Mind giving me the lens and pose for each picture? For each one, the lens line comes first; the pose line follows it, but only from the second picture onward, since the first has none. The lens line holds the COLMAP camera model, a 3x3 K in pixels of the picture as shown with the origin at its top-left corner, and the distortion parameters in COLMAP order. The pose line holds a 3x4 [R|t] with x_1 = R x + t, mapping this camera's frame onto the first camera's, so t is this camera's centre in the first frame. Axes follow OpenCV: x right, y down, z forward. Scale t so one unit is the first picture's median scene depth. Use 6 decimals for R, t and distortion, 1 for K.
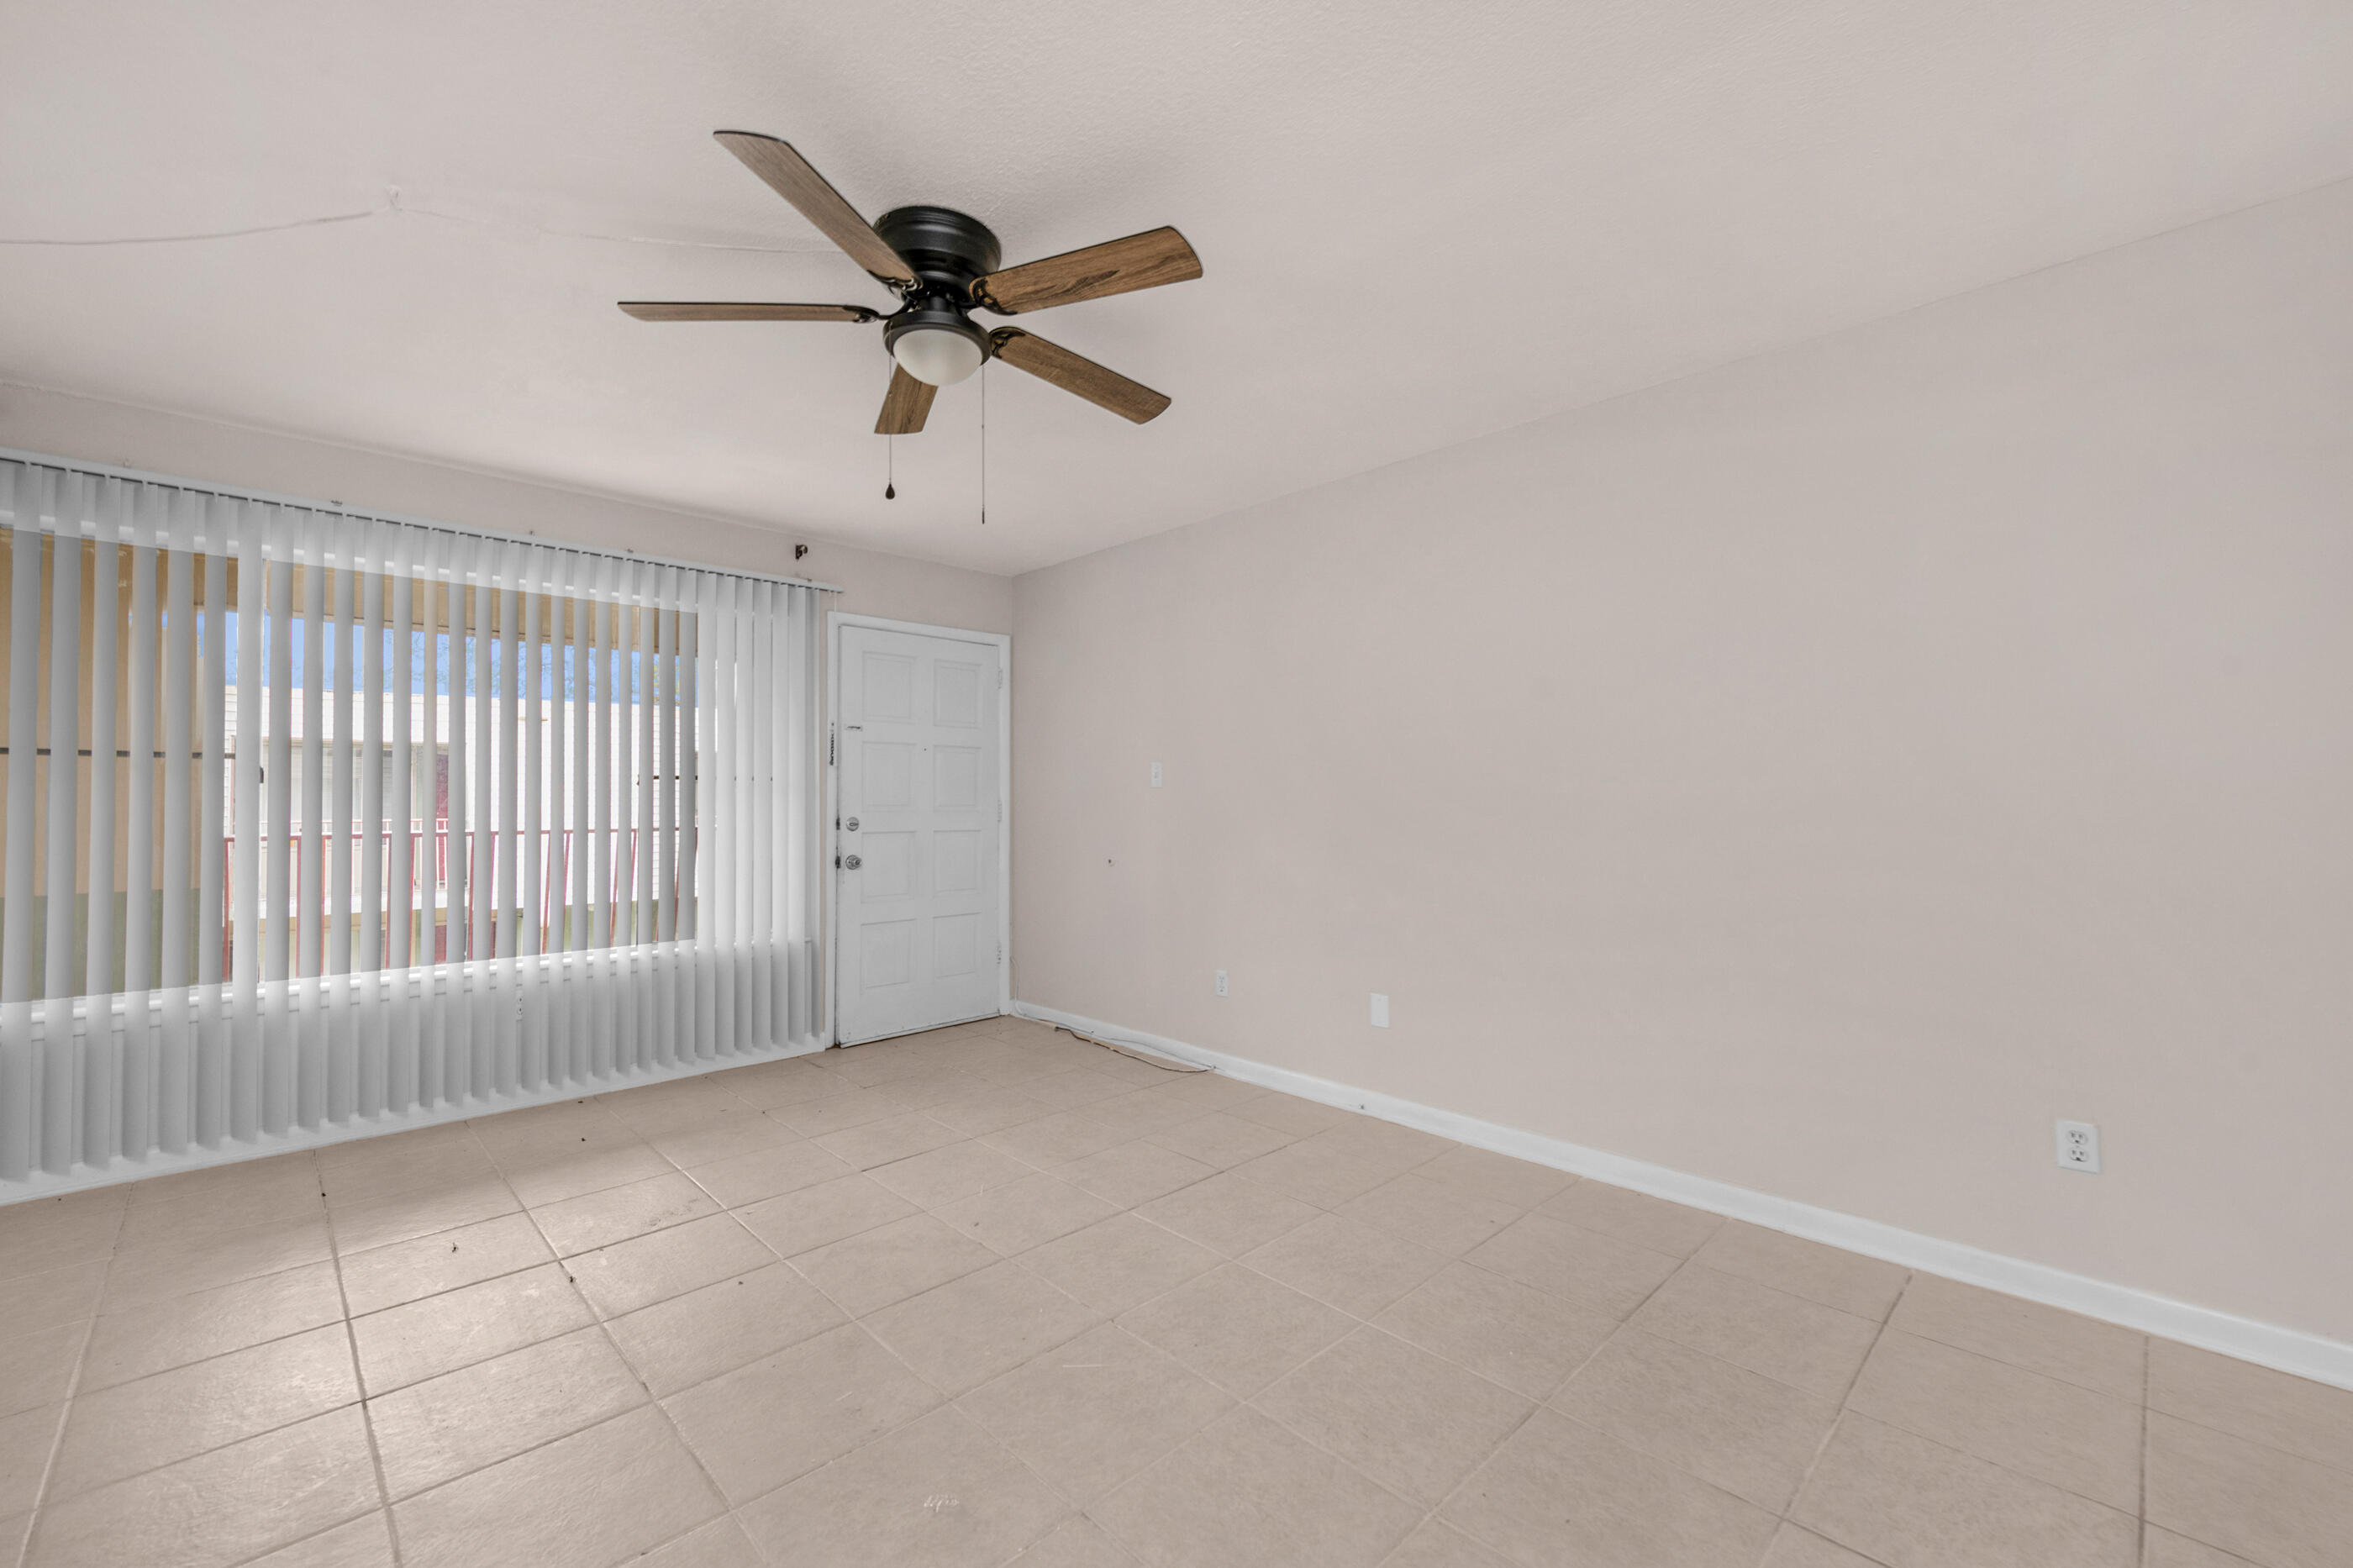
lens RADIAL K [[962.9, 0, 1182.5], [0, 962.9, 786.2], [0, 0, 1]] dist [0.003055, -0.000969]
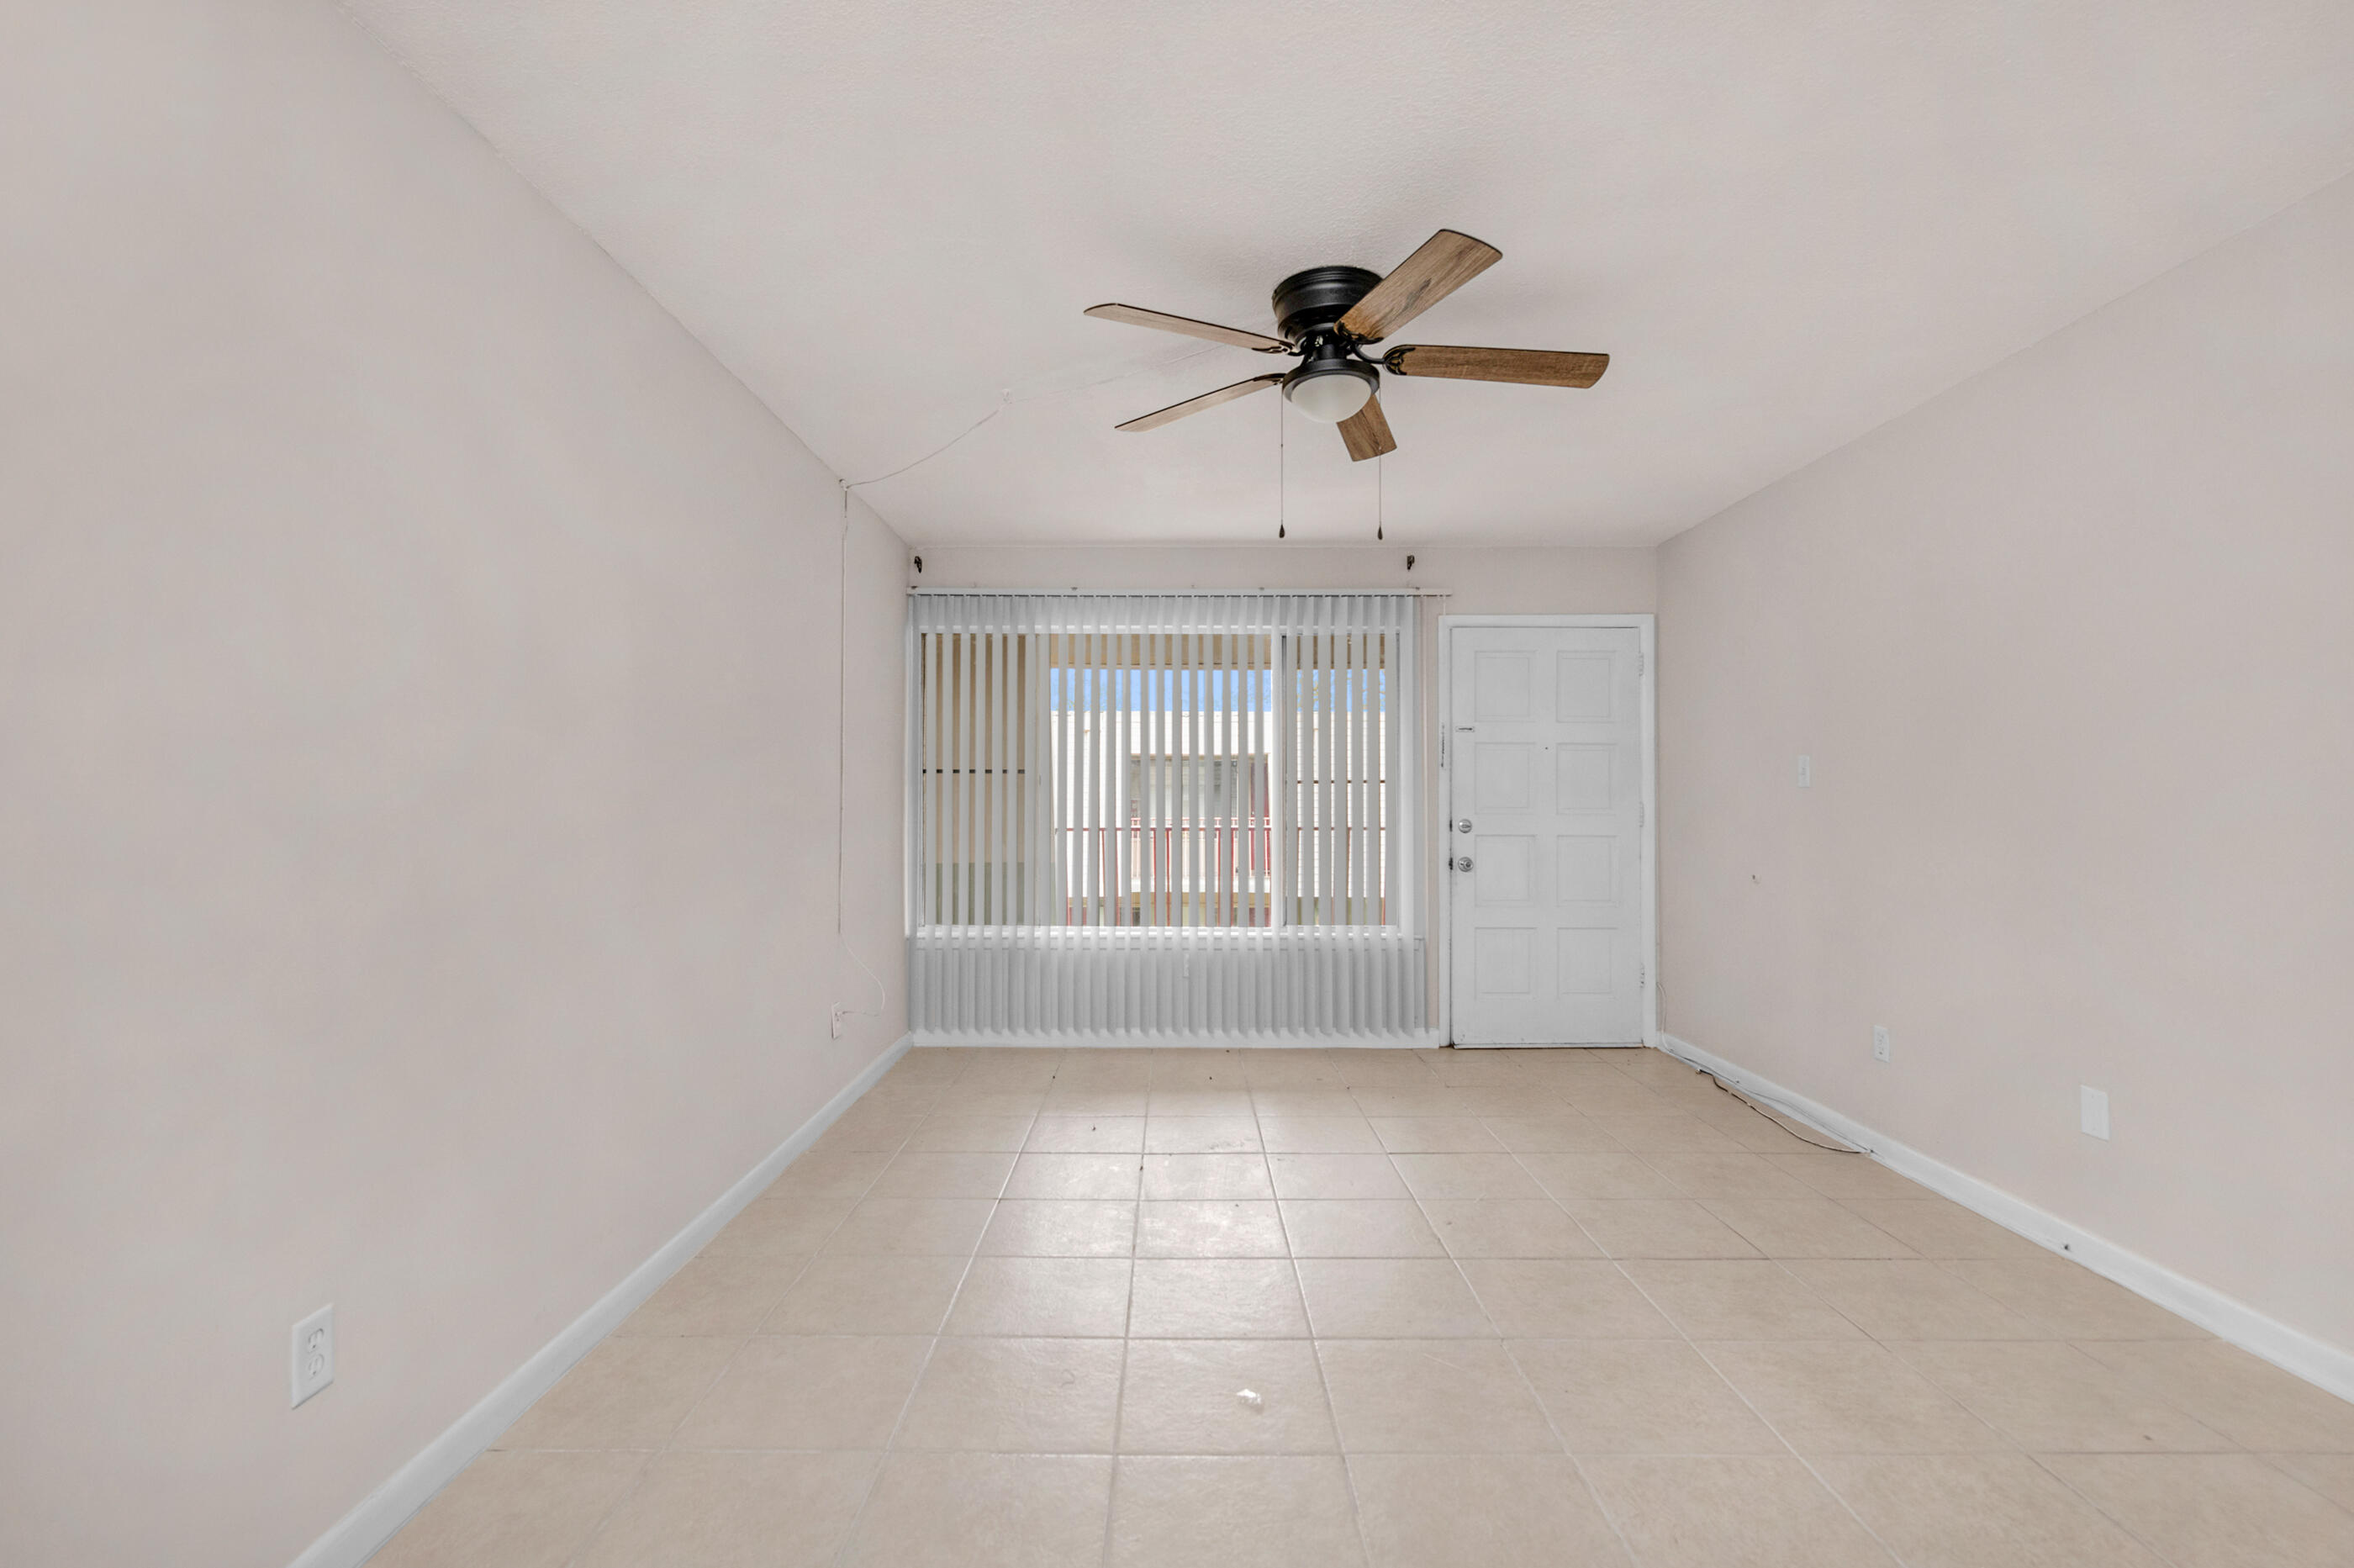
lens RADIAL K [[1070.3, 0, 1173.8], [0, 1070.3, 788.3], [0, 0, 1]] dist [0.000099, -0.000623]
pose [[0.706604, -0.007436, -0.707571, 0.253676], [0.008108, 0.999964, -0.002412, 0.000493], [0.707563, -0.004032, 0.706639, 0.005541]]
